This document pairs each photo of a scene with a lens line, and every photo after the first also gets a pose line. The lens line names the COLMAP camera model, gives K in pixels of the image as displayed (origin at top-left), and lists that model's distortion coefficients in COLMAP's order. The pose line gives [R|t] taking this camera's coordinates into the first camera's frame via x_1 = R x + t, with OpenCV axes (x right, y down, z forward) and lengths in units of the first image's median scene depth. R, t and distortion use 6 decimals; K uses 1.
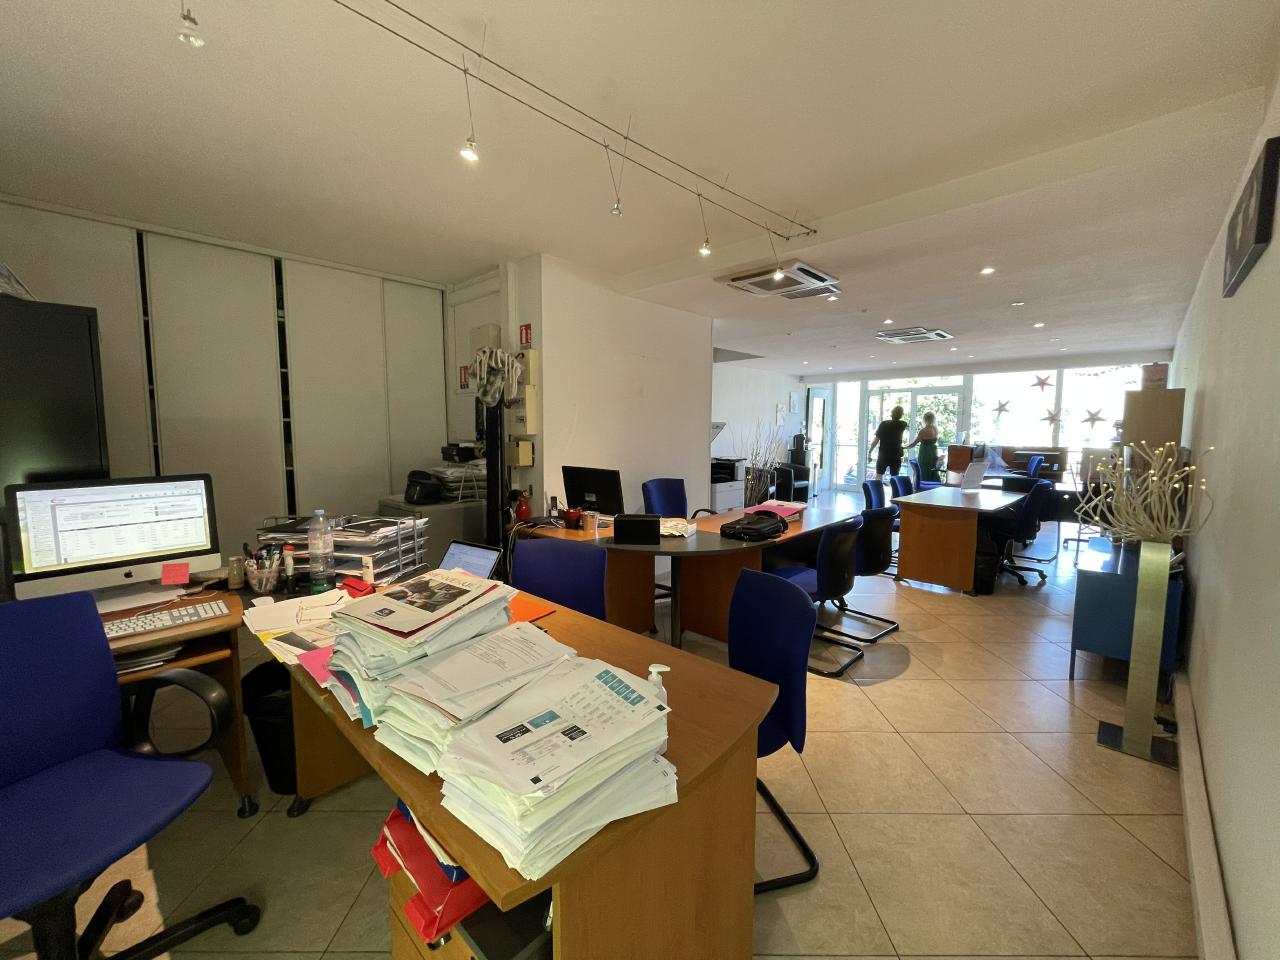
lens RADIAL K [[520.5, 0, 641.1], [0, 520.5, 475.9], [0, 0, 1]] dist [-0.000503, -0.000030]
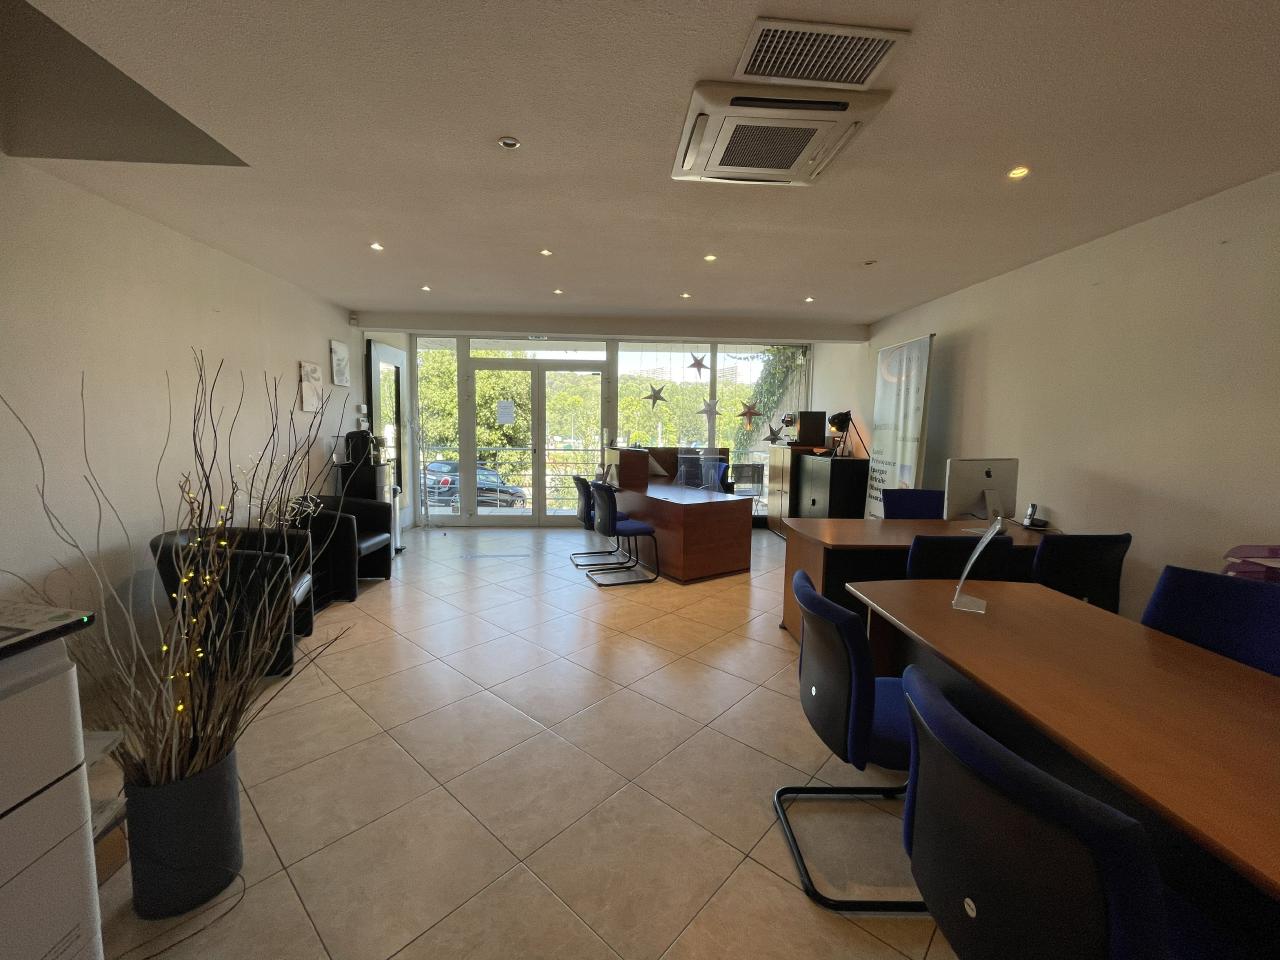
lens RADIAL K [[520.5, 0, 637.1], [0, 520.5, 476.5], [0, 0, 1]] dist [-0.000503, -0.000030]
pose [[0.678592, -0.061468, 0.731939, 0.133383], [0.056751, 0.997901, 0.031188, -0.040974], [-0.732320, 0.020374, 0.680656, 0.516841]]
